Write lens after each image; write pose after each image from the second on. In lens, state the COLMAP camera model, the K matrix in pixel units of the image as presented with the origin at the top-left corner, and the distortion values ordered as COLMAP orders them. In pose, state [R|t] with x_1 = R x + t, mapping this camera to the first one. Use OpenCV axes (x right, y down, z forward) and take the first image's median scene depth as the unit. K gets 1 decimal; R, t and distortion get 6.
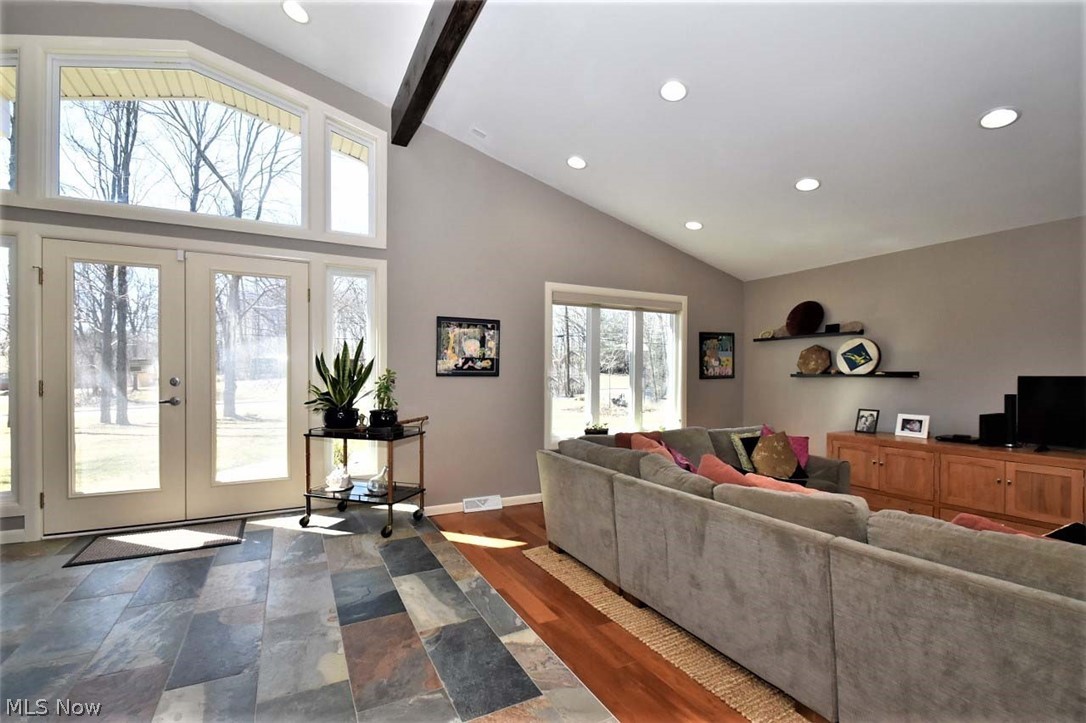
lens RADIAL K [[474.1, 0, 527.3], [0, 474.1, 379.1], [0, 0, 1]] dist [0.010268, -0.013874]
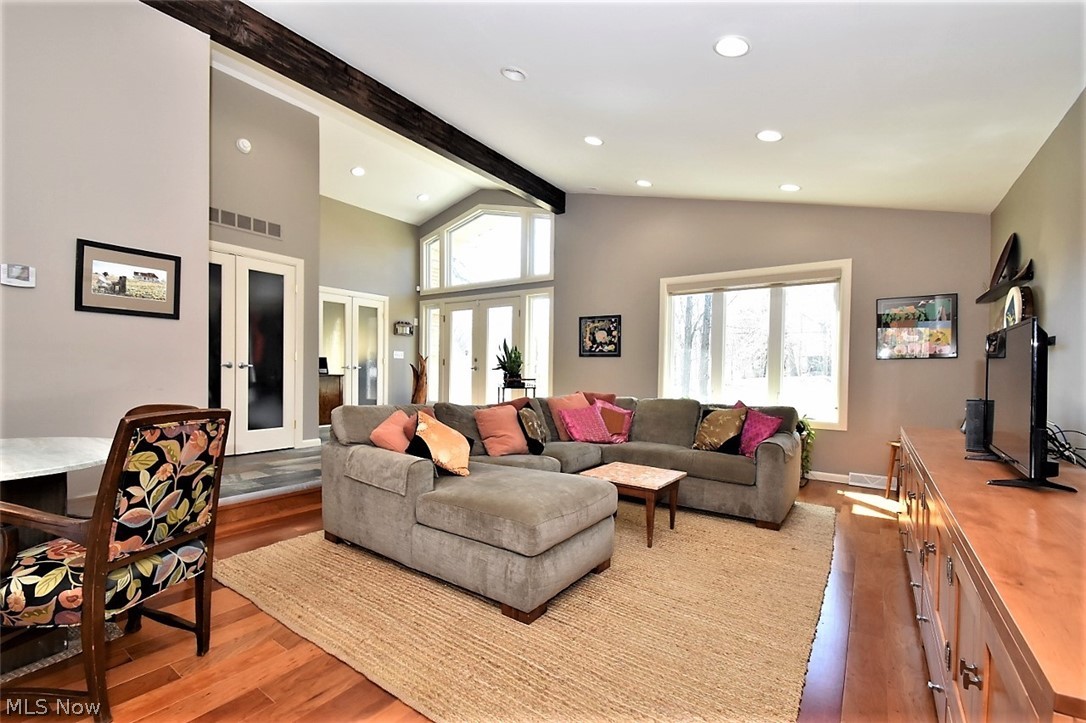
lens RADIAL K [[474.1, 0, 527.3], [0, 474.1, 379.1], [0, 0, 1]] dist [0.010268, -0.013874]
pose [[0.450166, 0.024414, -0.892611, 1.283215], [-0.021517, 0.999632, 0.016490, 0.051712], [0.892685, 0.011784, 0.450526, 0.199127]]
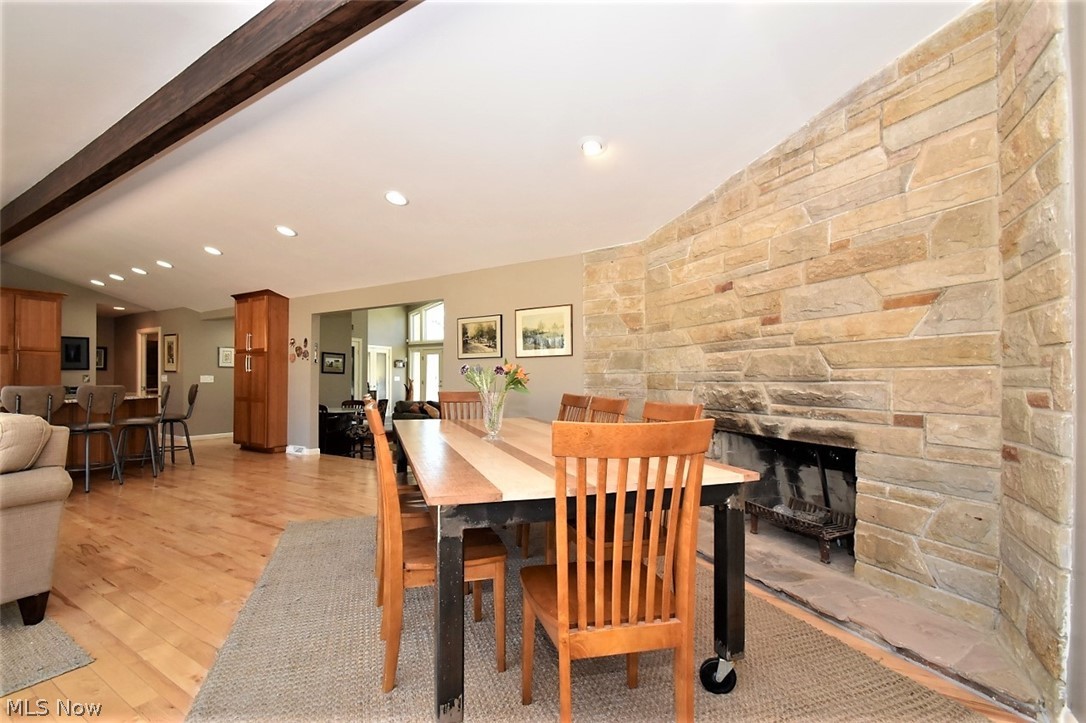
lens RADIAL K [[474.1, 0, 527.3], [0, 474.1, 379.1], [0, 0, 1]] dist [0.010268, -0.013874]
pose [[0.515148, -0.001764, -0.857100, 3.000259], [-0.010274, 0.999913, -0.008233, 0.013626], [0.857040, 0.013047, 0.515085, -0.453819]]
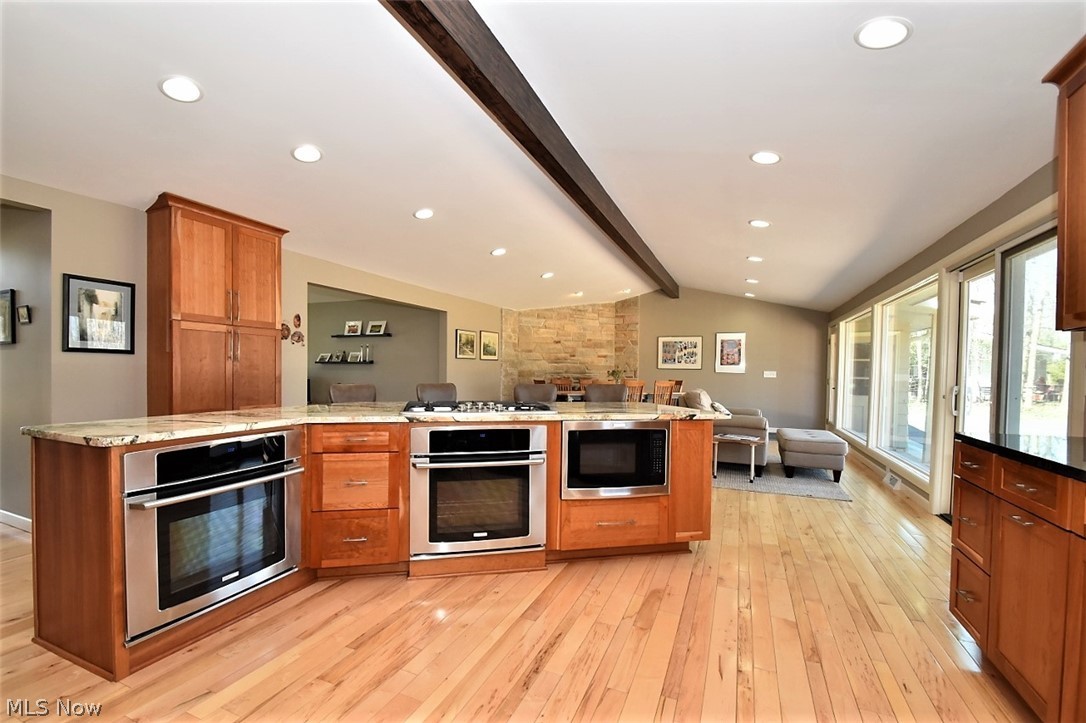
lens RADIAL K [[474.1, 0, 527.3], [0, 474.1, 379.1], [0, 0, 1]] dist [0.010268, -0.013874]
pose [[0.779792, -0.005525, 0.626014, 0.596376], [-0.002047, 0.999933, 0.011375, 0.007668], [-0.626035, -0.010151, 0.779729, -1.662363]]
